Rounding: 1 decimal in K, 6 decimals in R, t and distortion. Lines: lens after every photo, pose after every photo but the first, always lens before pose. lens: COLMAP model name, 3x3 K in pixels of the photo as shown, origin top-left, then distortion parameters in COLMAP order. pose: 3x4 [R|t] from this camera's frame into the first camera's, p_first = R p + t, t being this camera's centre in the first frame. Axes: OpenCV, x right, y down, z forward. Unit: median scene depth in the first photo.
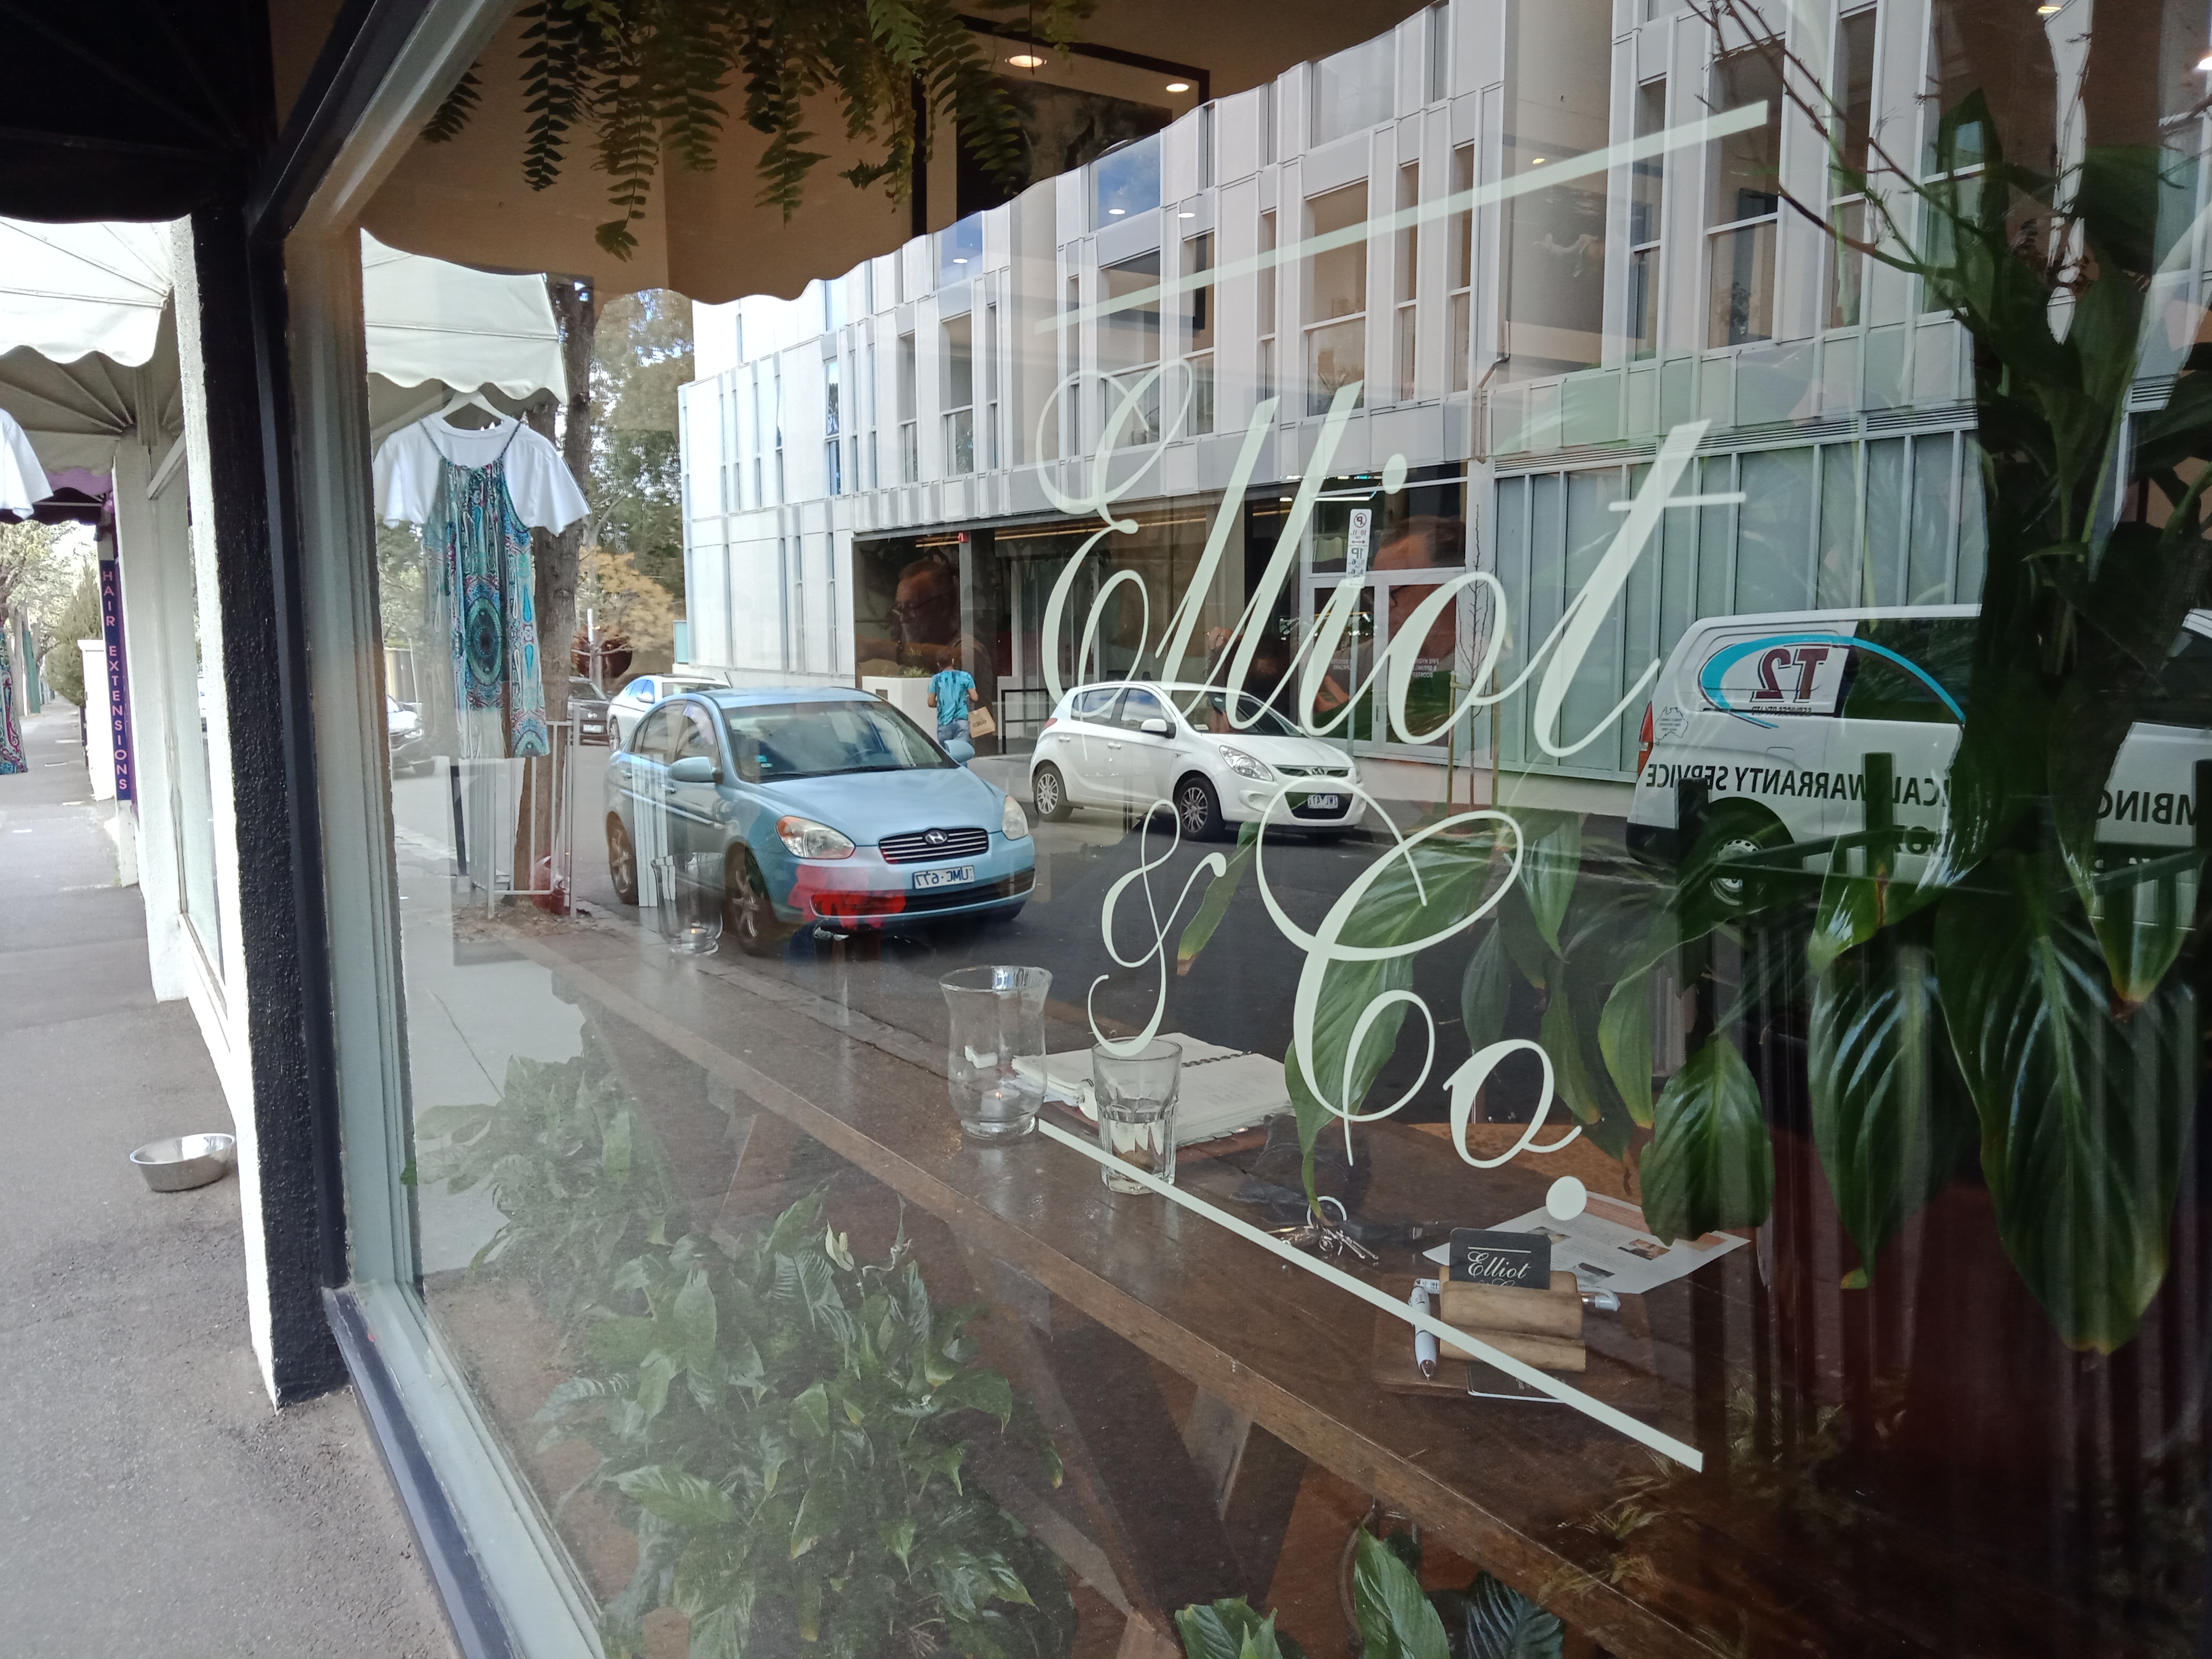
lens RADIAL K [[1651.2, 0, 1102.9], [0, 1651.2, 823.6], [0, 0, 1]] dist [0.014591, -0.004597]
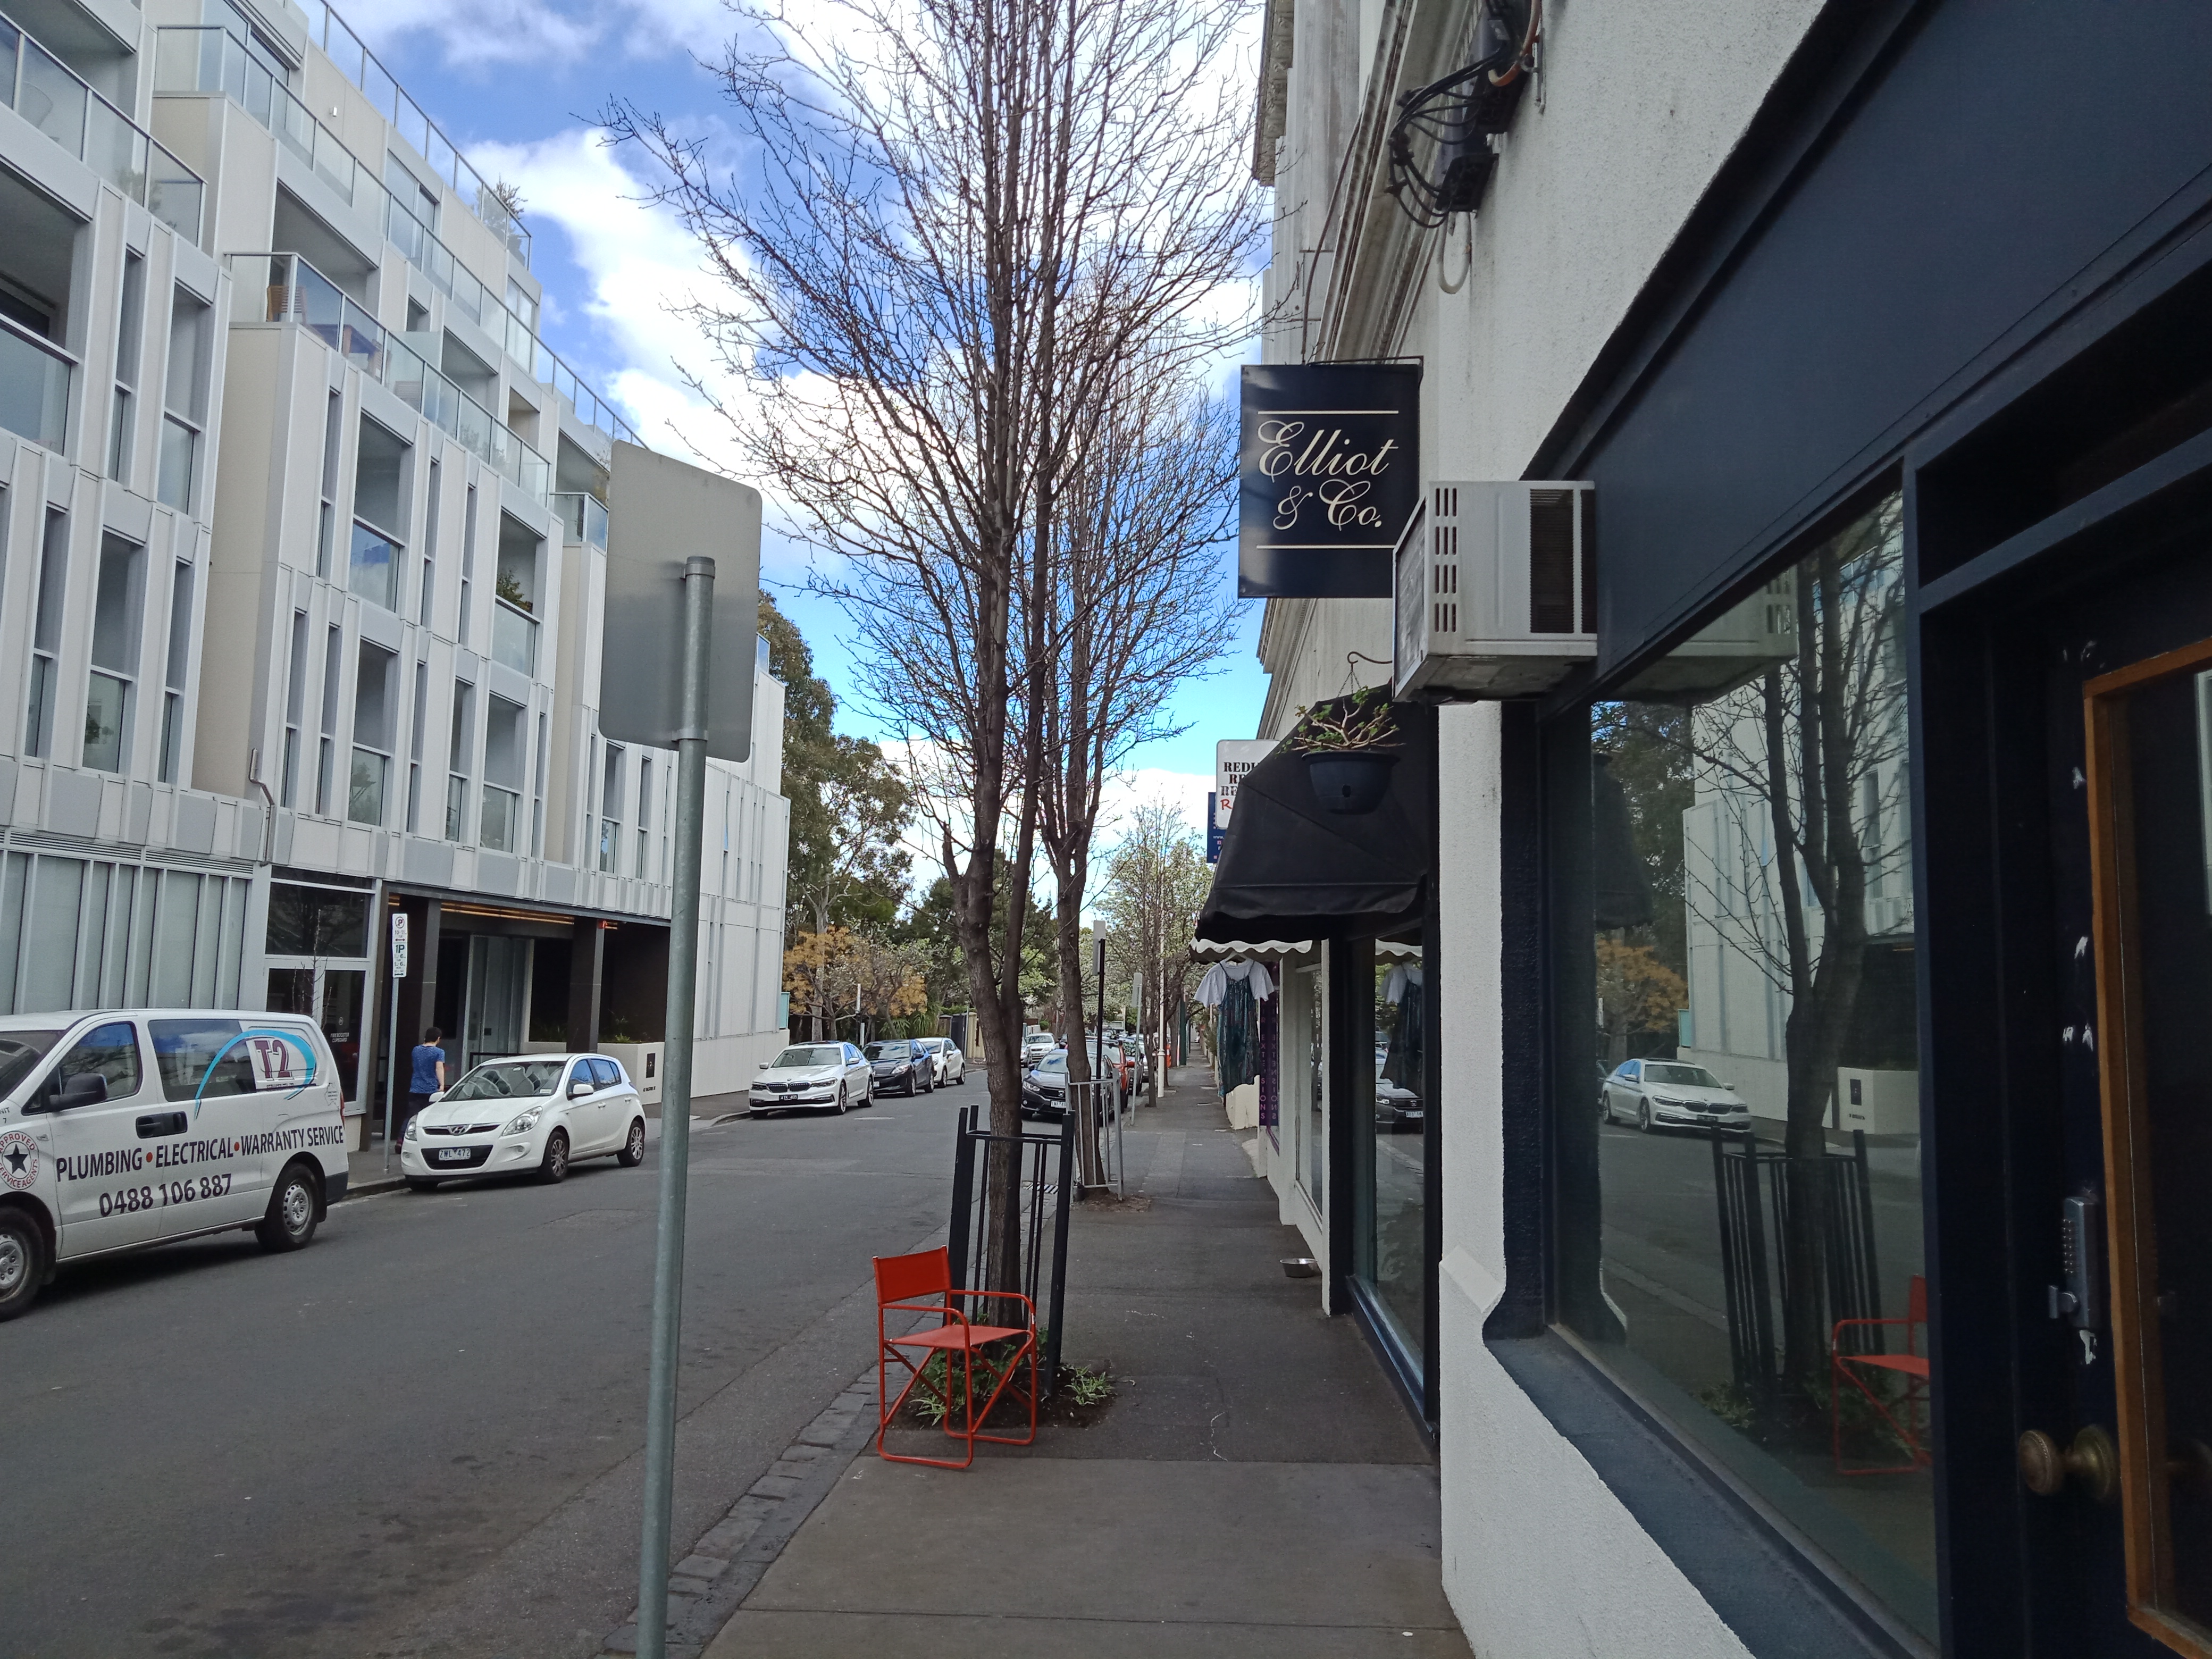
lens RADIAL K [[1651.2, 0, 1110.1], [0, 1651.2, 821.7], [0, 0, 1]] dist [0.014591, -0.004597]
pose [[0.818120, -0.036648, -0.573879, 0.063840], [-0.092524, 0.976576, -0.194266, 0.006564], [0.567556, 0.212031, 0.795565, -0.123776]]
